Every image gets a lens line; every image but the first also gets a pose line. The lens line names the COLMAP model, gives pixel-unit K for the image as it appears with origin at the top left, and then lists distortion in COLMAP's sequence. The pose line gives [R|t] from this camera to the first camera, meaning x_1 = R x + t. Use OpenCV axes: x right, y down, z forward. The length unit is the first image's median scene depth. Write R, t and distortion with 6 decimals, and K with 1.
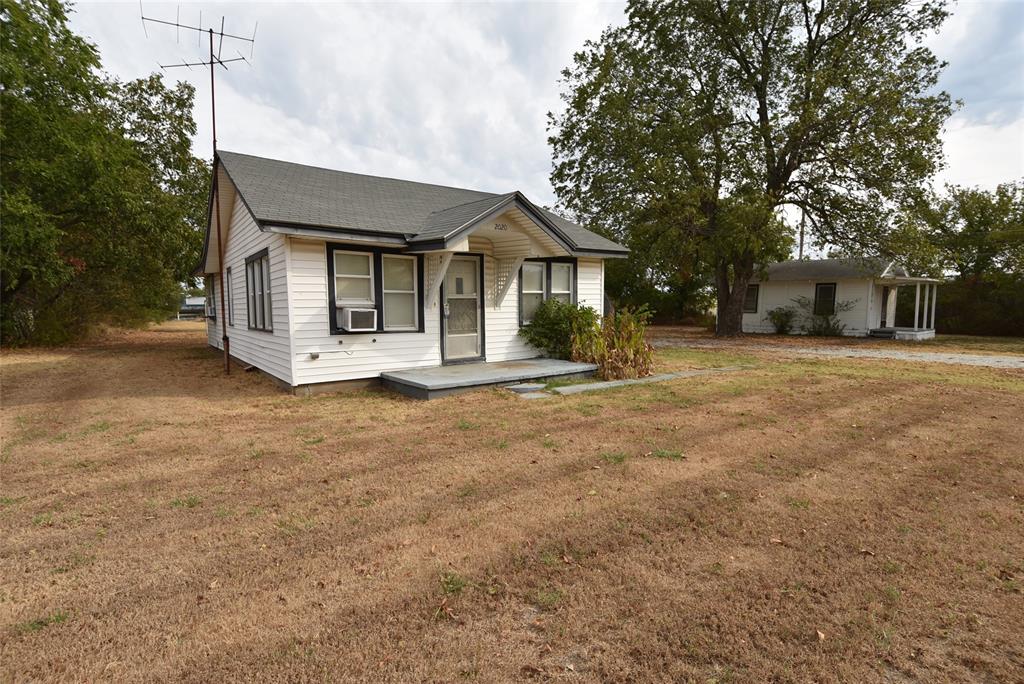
lens RADIAL K [[489.5, 0, 500.3], [0, 489.5, 348.2], [0, 0, 1]] dist [-0.000875, -0.013186]
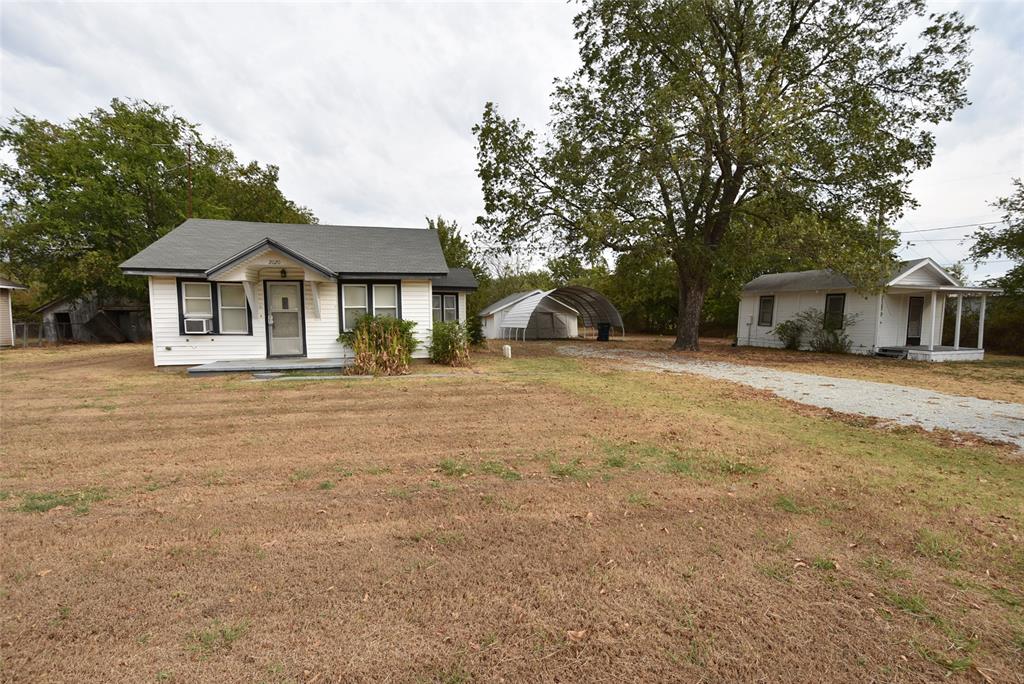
lens RADIAL K [[449.5, 0, 507.0], [0, 449.5, 351.2], [0, 0, 1]] dist [0.000040, -0.015210]
pose [[0.925415, 0.033588, -0.377463, 0.551179], [-0.037351, 0.999299, -0.002652, -0.005160], [0.377109, 0.016553, 0.926021, 0.024528]]
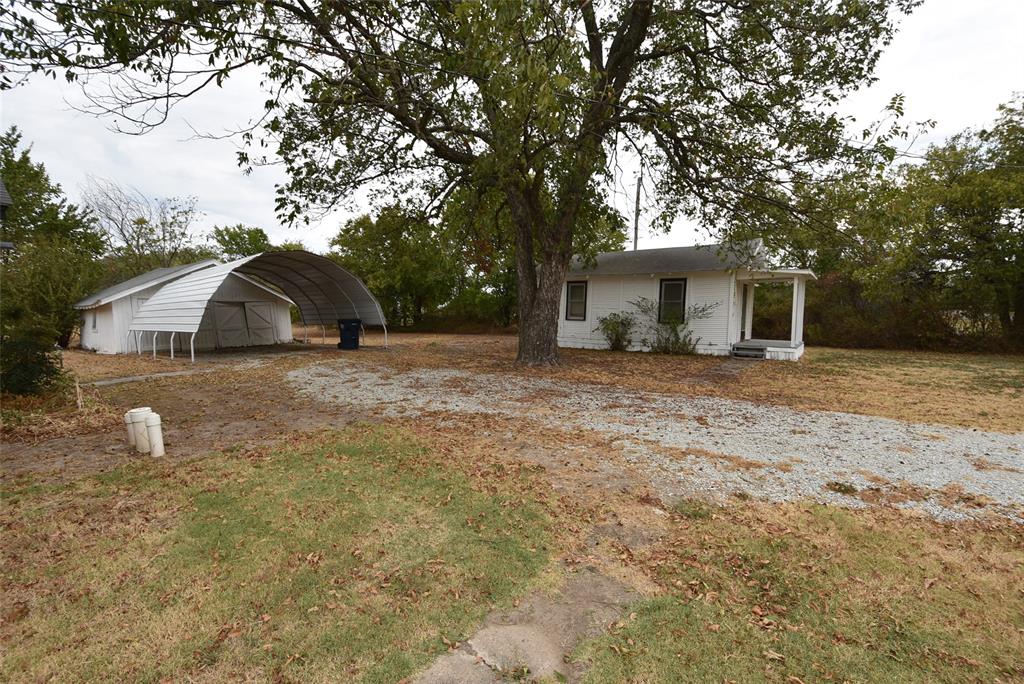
lens RADIAL K [[449.5, 0, 507.0], [0, 449.5, 351.2], [0, 0, 1]] dist [0.000040, -0.015210]
pose [[0.959372, -0.023048, 0.281200, 0.329209], [0.022190, 0.999734, 0.006235, -0.049642], [-0.281269, 0.000258, 0.959629, 0.578730]]
